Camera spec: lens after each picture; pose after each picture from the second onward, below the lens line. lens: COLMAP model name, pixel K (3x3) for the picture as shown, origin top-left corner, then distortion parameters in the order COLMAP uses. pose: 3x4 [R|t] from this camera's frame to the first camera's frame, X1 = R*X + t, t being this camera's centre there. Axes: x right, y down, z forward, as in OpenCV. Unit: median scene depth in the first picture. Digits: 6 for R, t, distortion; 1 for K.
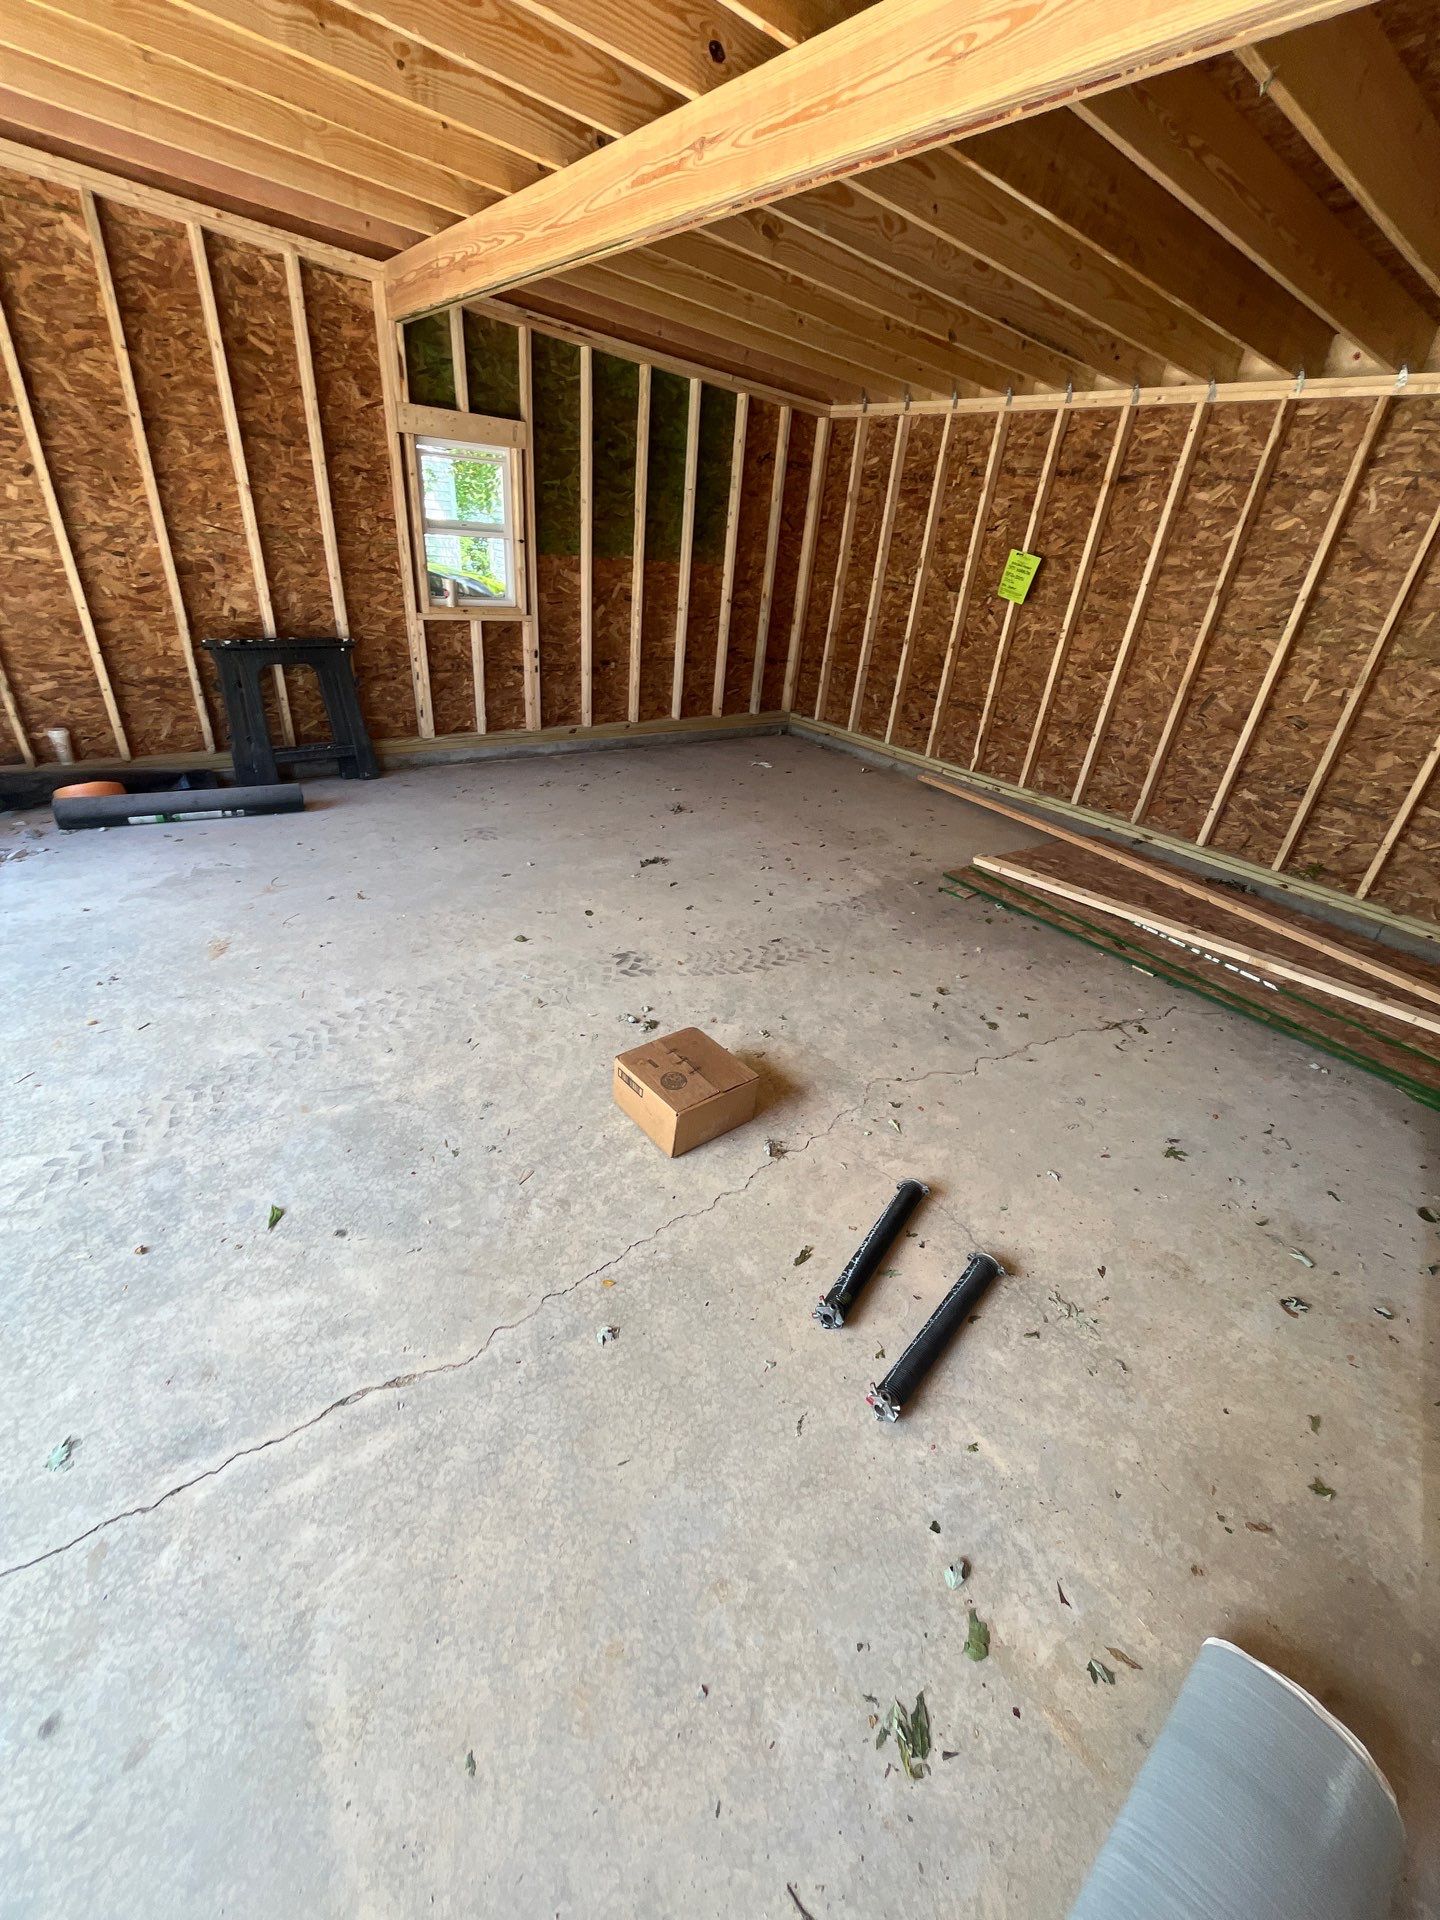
lens RADIAL K [[776.6, 0, 718.7], [0, 776.6, 956.1], [0, 0, 1]] dist [-0.003356, -0.000278]
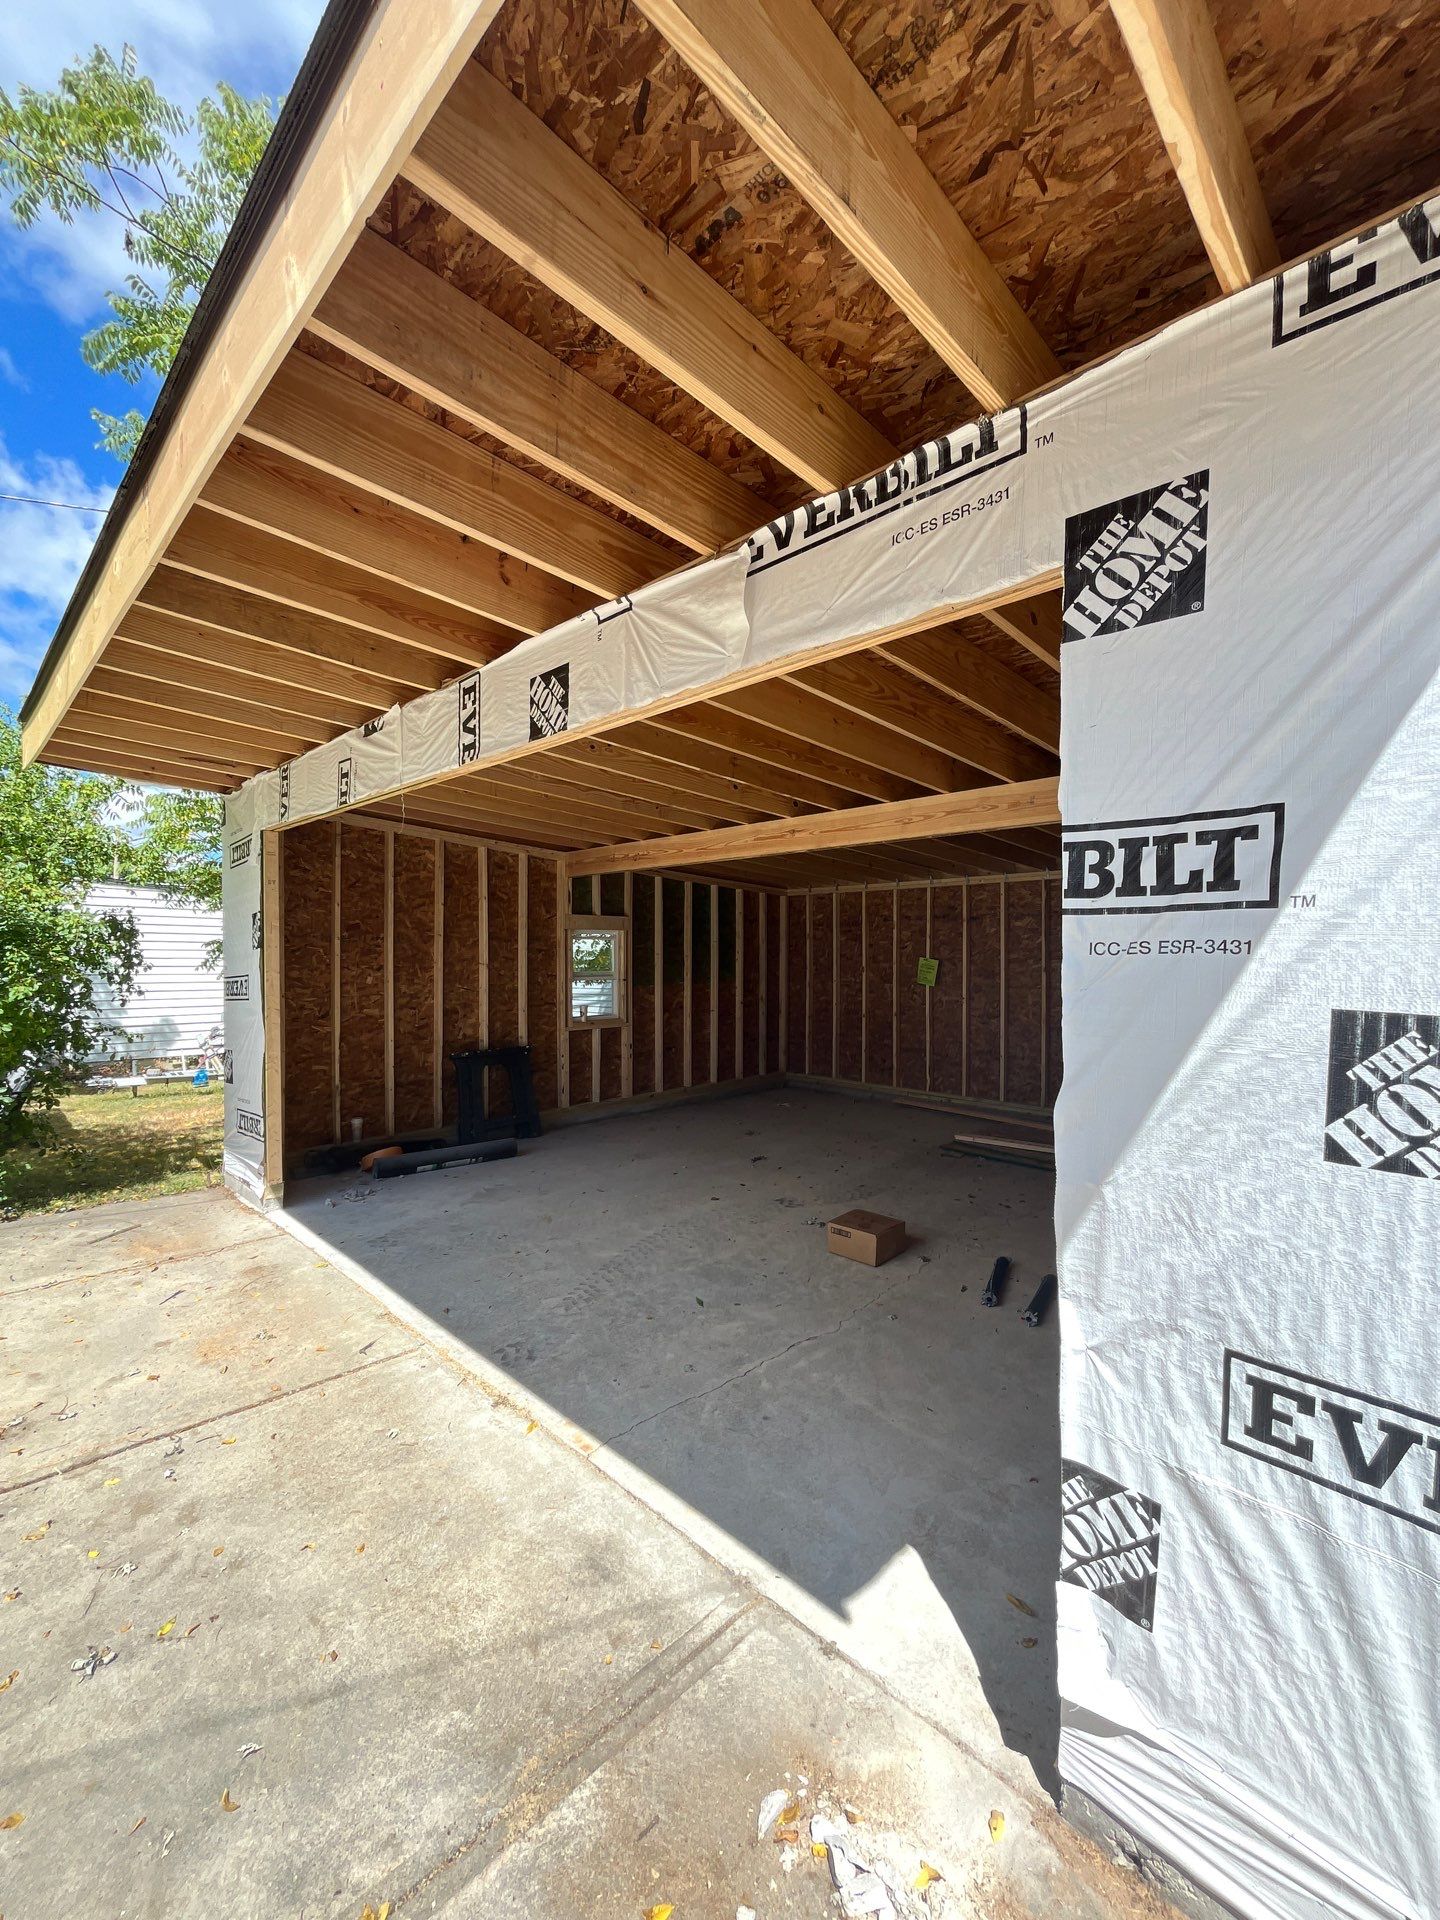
lens RADIAL K [[776.6, 0, 717.5], [0, 776.6, 953.6], [0, 0, 1]] dist [-0.003356, -0.000278]
pose [[0.987004, -0.085194, 0.136255, -0.348068], [0.140056, 0.871780, -0.469450, 0.238169], [-0.078790, 0.482432, 0.872383, -0.532986]]
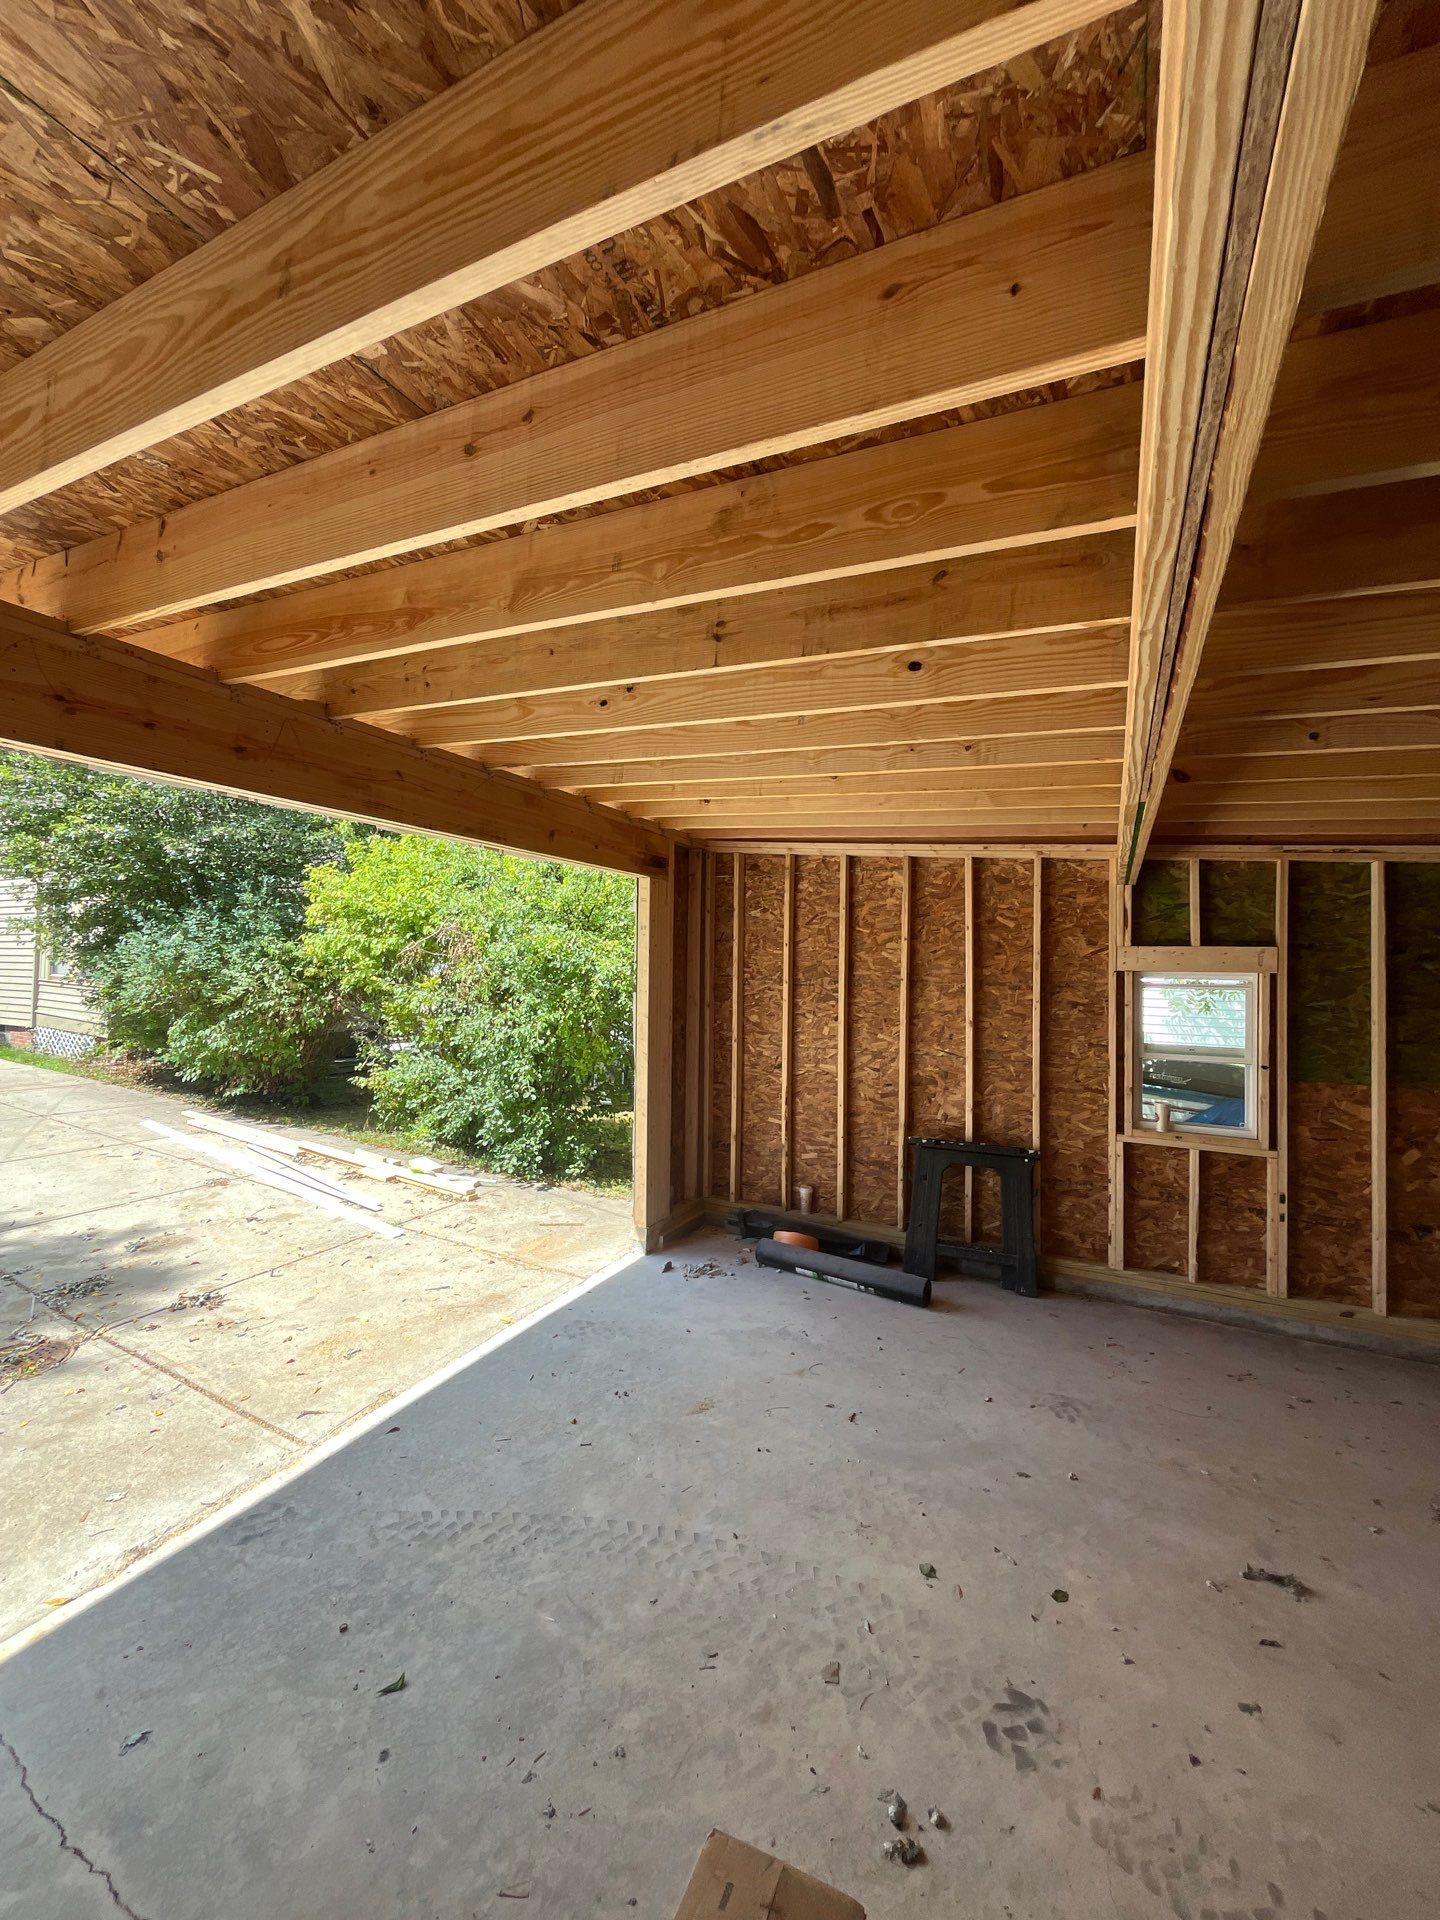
lens RADIAL K [[776.6, 0, 720.0], [0, 776.6, 955.7], [0, 0, 1]] dist [-0.003356, -0.000278]
pose [[0.437550, -0.093431, -0.894327, 0.304776], [-0.421084, 0.857502, -0.295599, -0.181855], [0.794505, 0.505926, 0.335858, 0.244892]]
